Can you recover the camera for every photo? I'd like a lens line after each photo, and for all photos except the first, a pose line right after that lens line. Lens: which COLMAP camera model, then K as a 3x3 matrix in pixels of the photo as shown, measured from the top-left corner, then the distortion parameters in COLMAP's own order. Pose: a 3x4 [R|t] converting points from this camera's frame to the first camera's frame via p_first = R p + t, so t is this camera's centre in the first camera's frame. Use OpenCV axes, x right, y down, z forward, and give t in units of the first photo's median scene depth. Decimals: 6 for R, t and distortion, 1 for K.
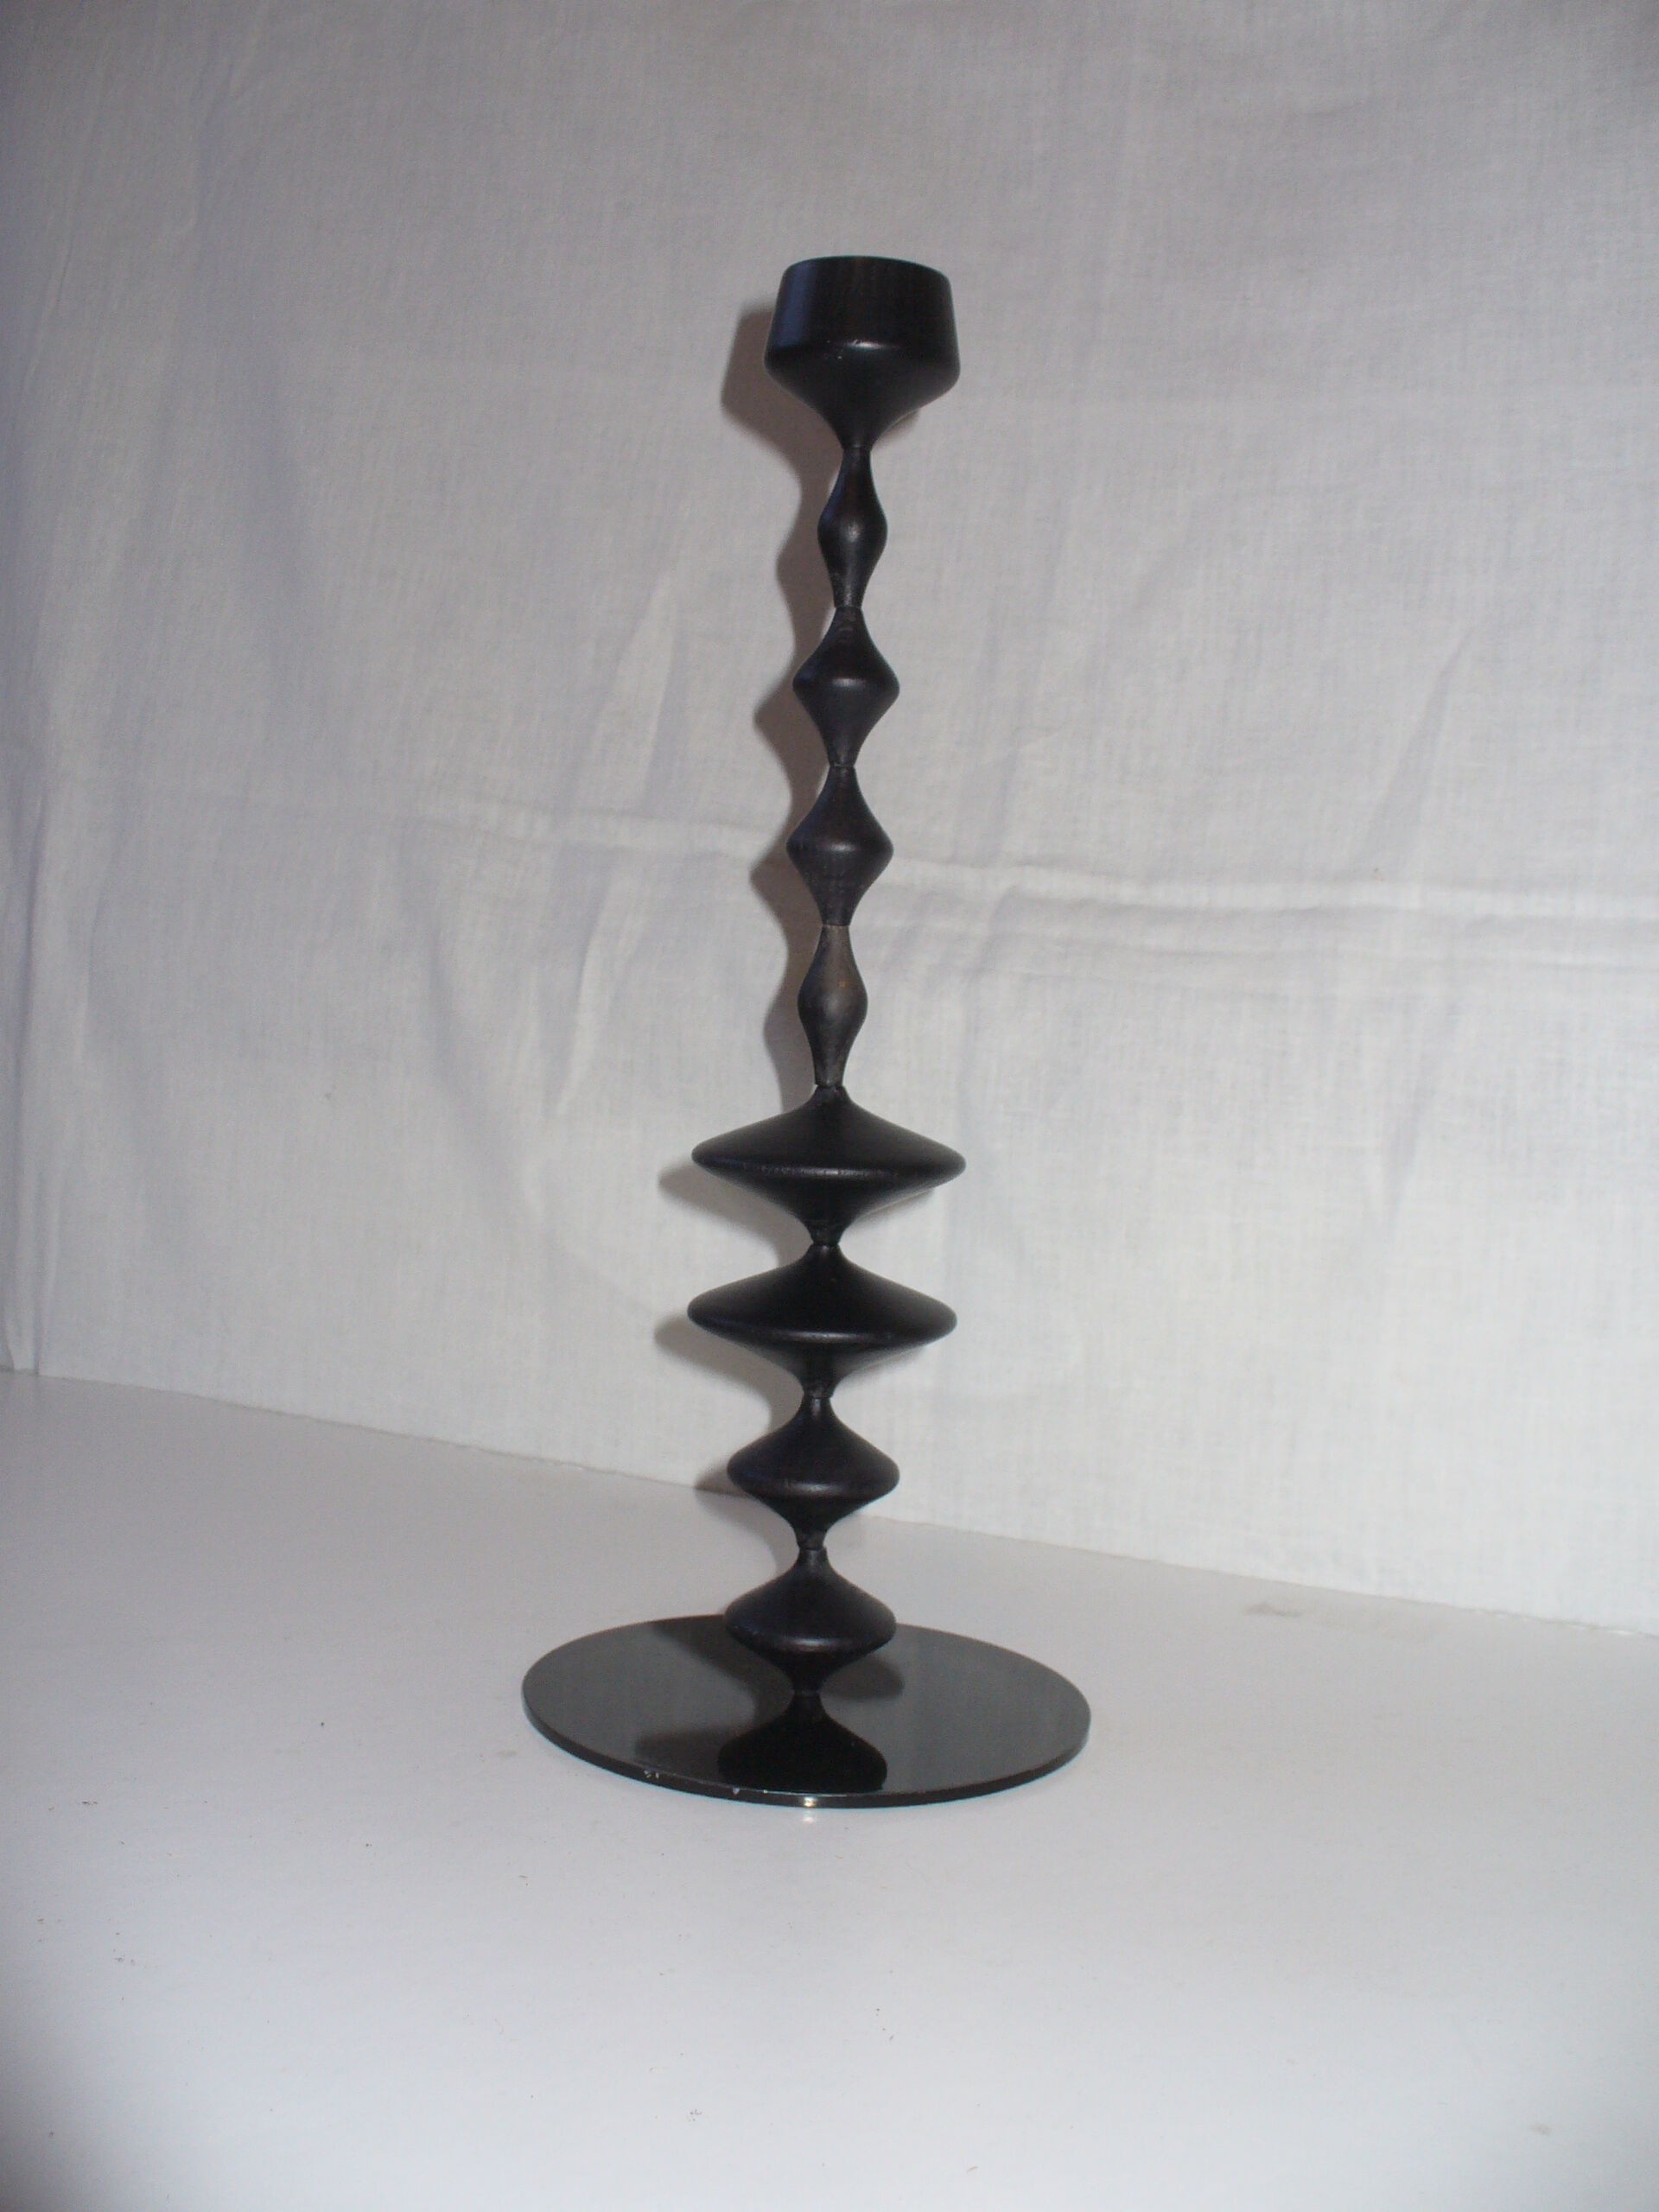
lens RADIAL K [[2543.2, 0, 791.1], [0, 2543.2, 1102.2], [0, 0, 1]] dist [-0.293342, 0.397321]
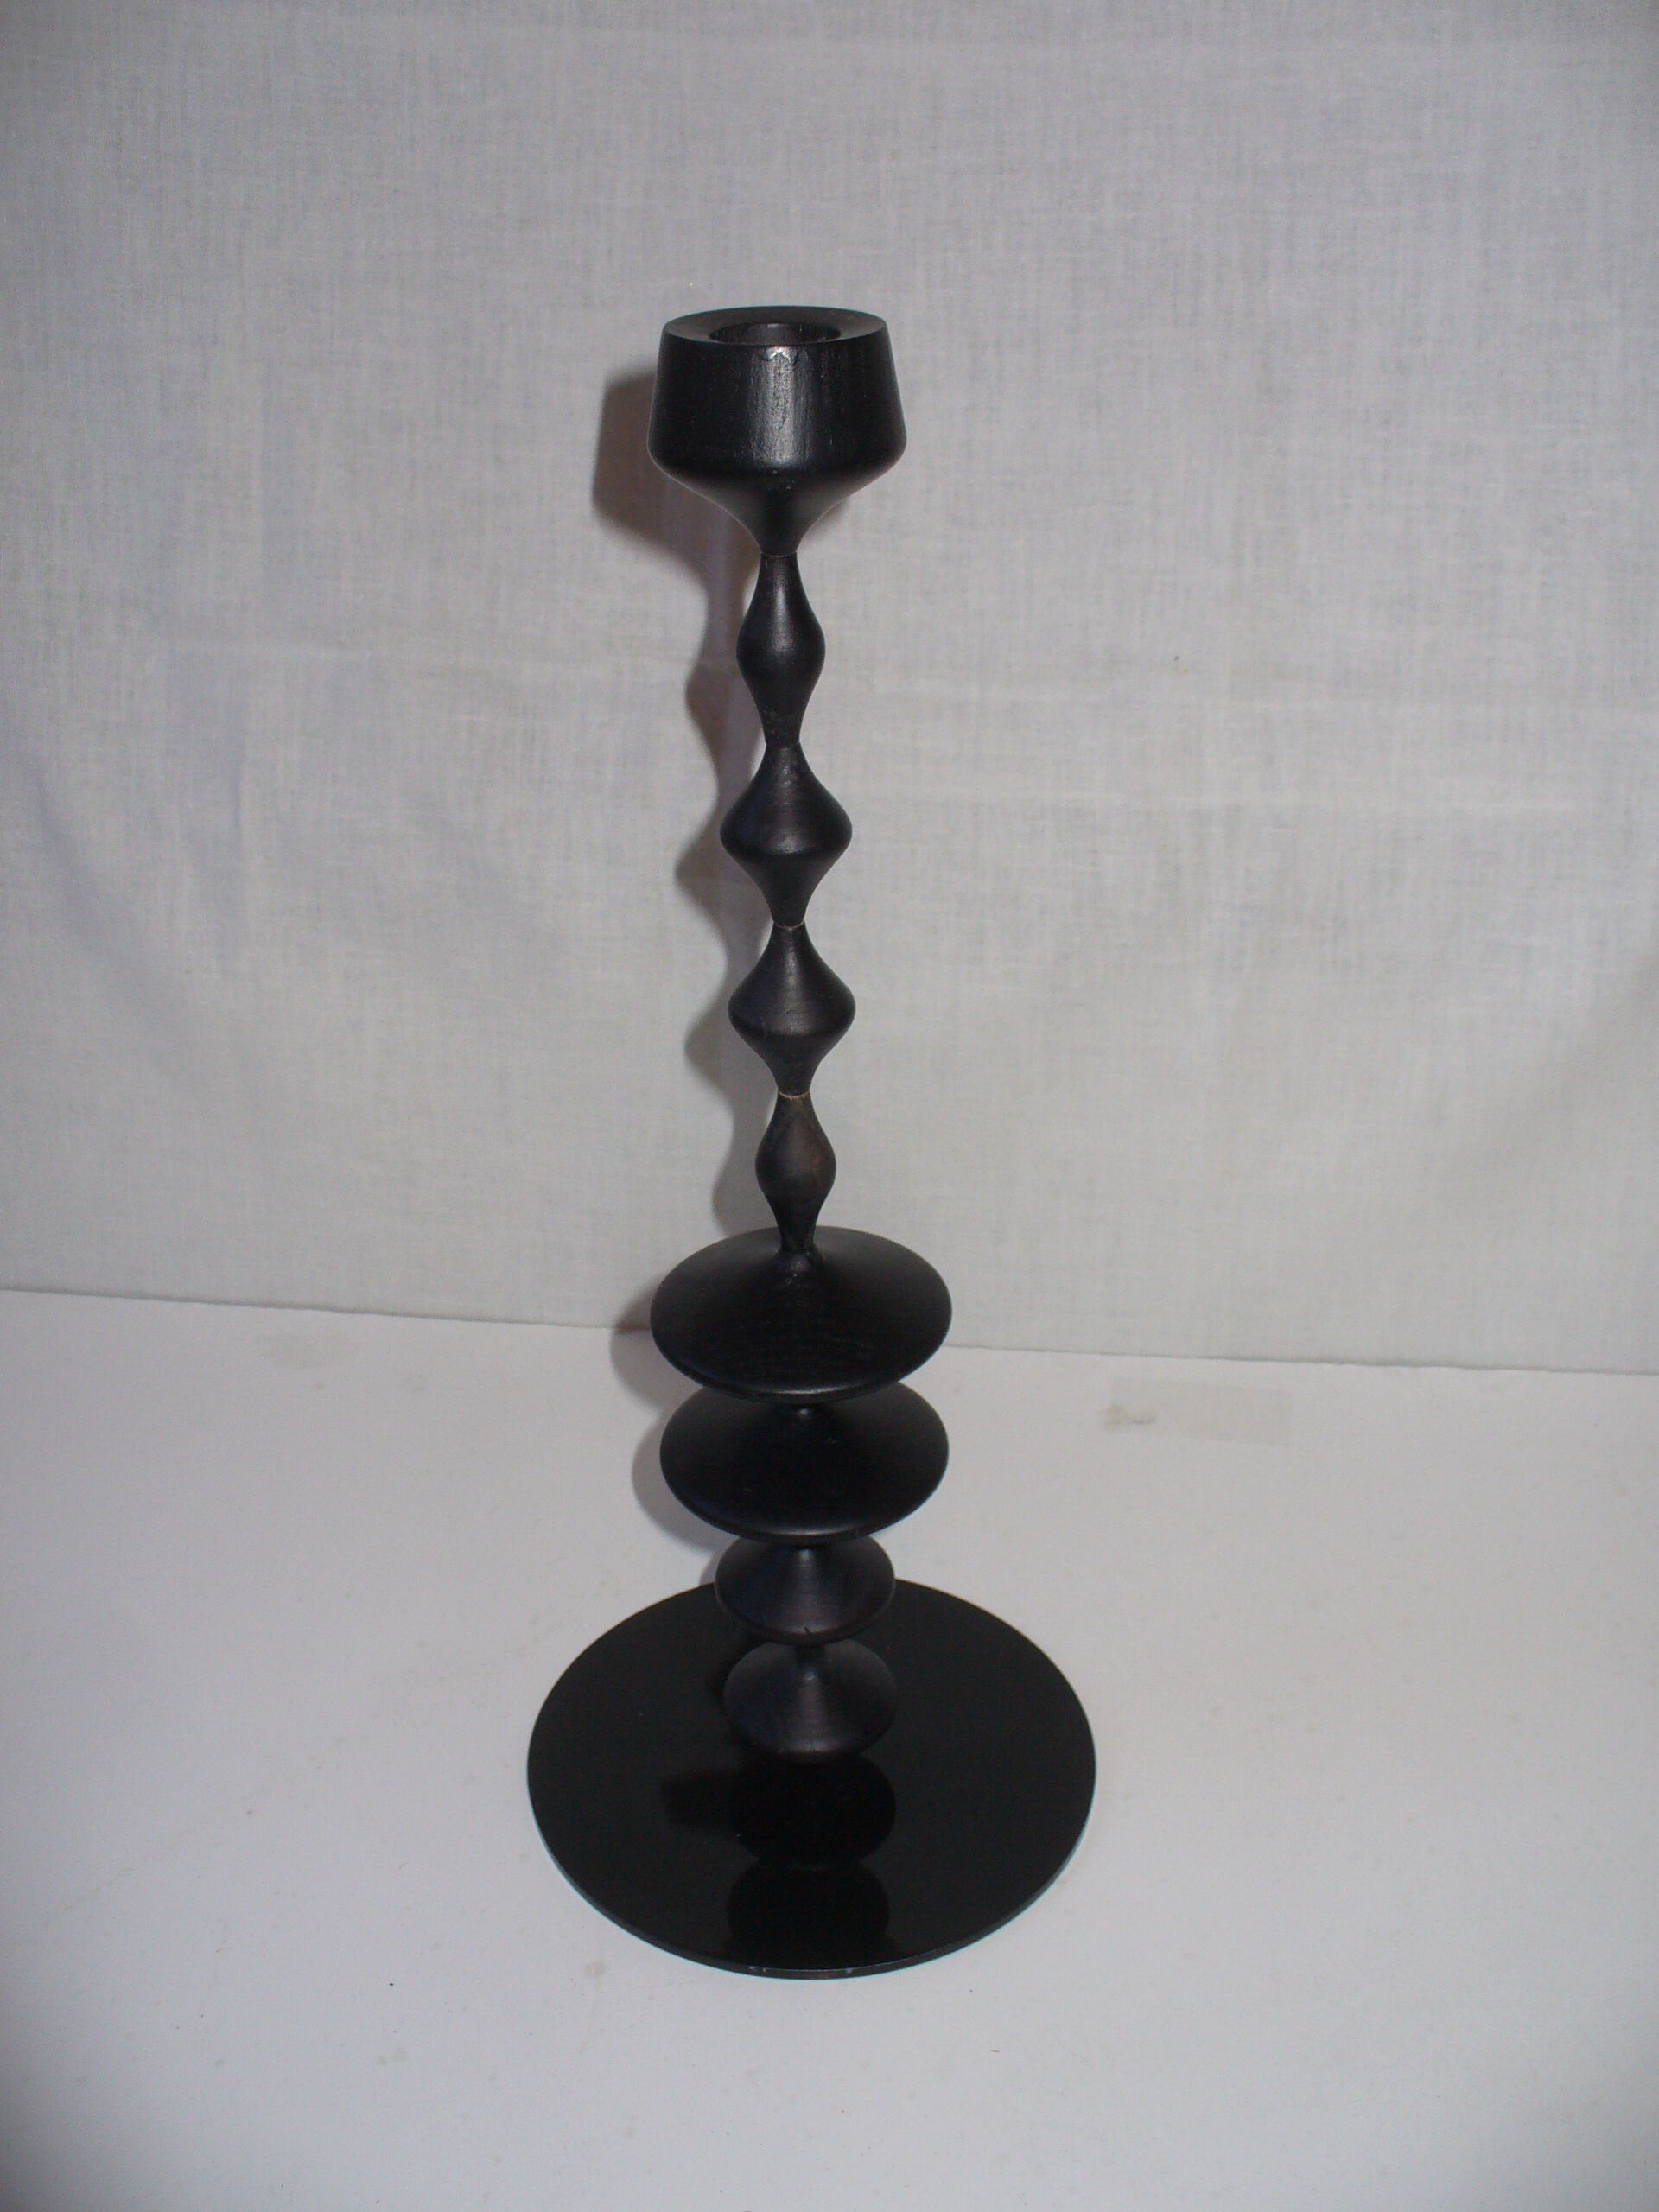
lens RADIAL K [[2543.2, 0, 791.1], [0, 2543.2, 1102.2], [0, 0, 1]] dist [-0.293342, 0.397321]
pose [[0.938610, -0.221379, 0.264581, -0.169383], [0.085990, 0.892872, 0.442025, -0.356240], [-0.334092, -0.392138, 0.857094, 0.203876]]
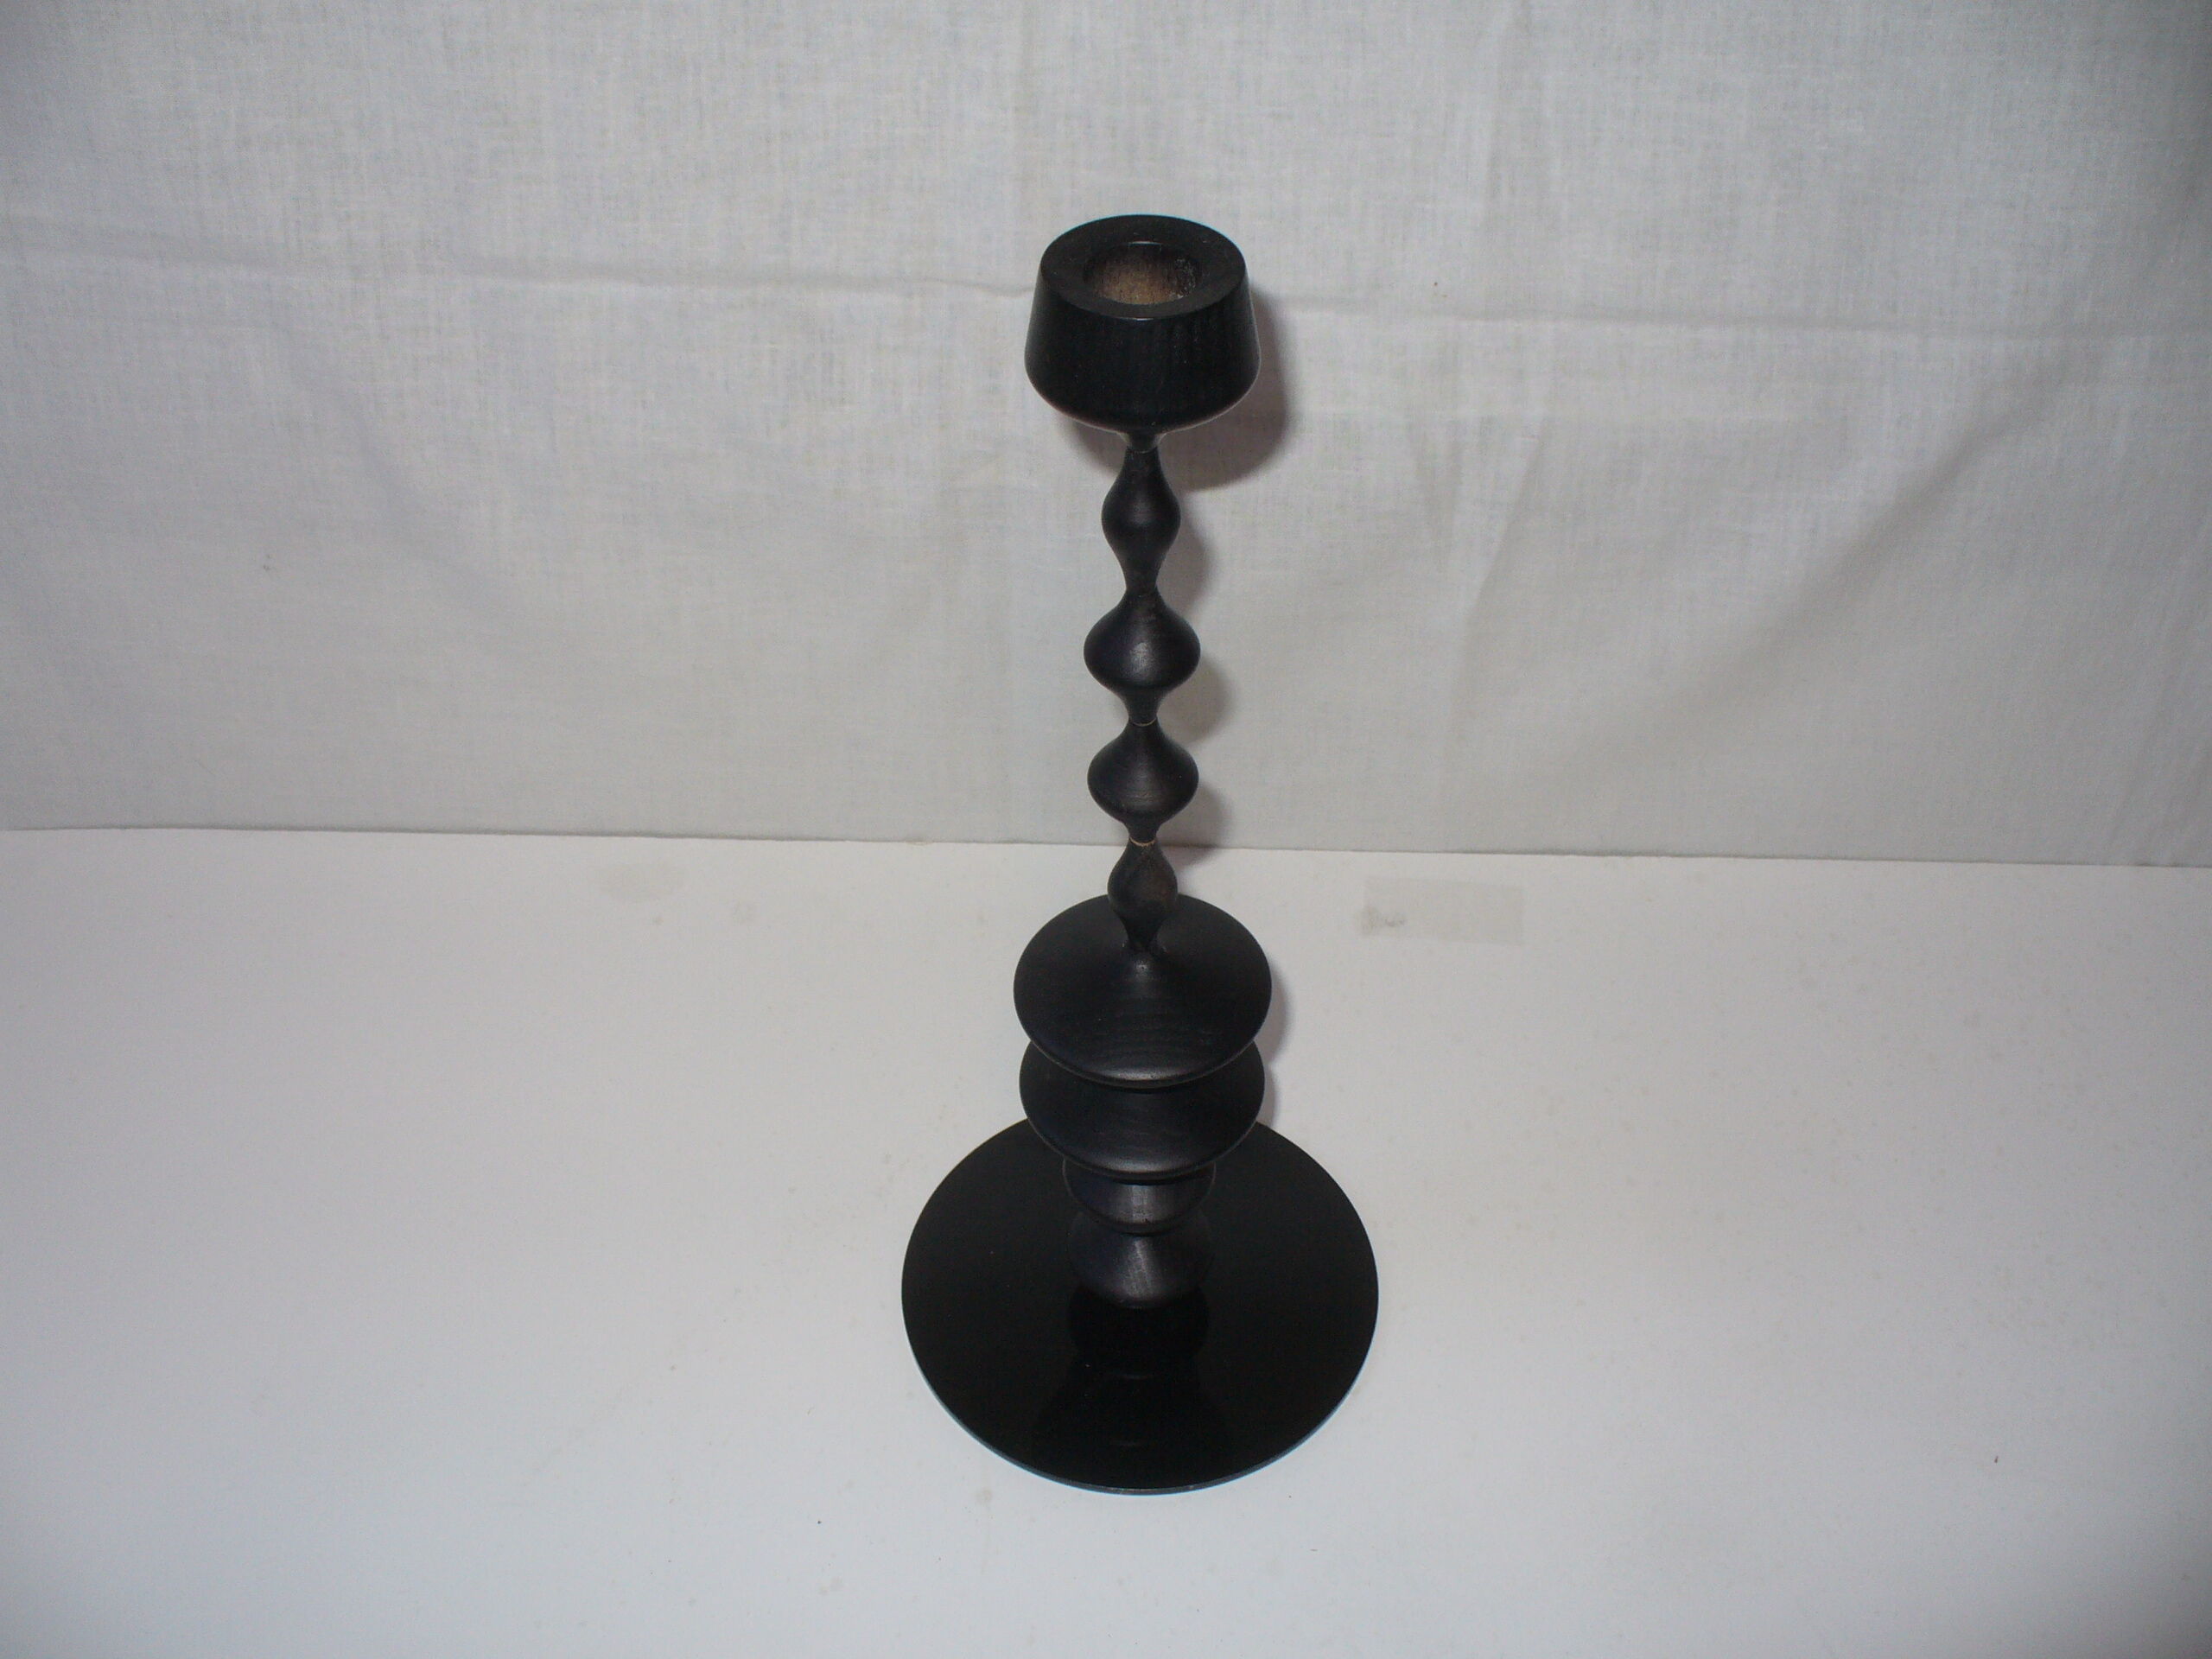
lens RADIAL K [[2543.2, 0, 1076.0], [0, 2543.2, 918.4], [0, 0, 1]] dist [-0.293342, 0.397321]
pose [[0.910047, -0.338991, 0.238537, -0.203456], [0.083295, 0.713292, 0.695899, -0.590745], [-0.406051, -0.613432, 0.677365, 0.248055]]
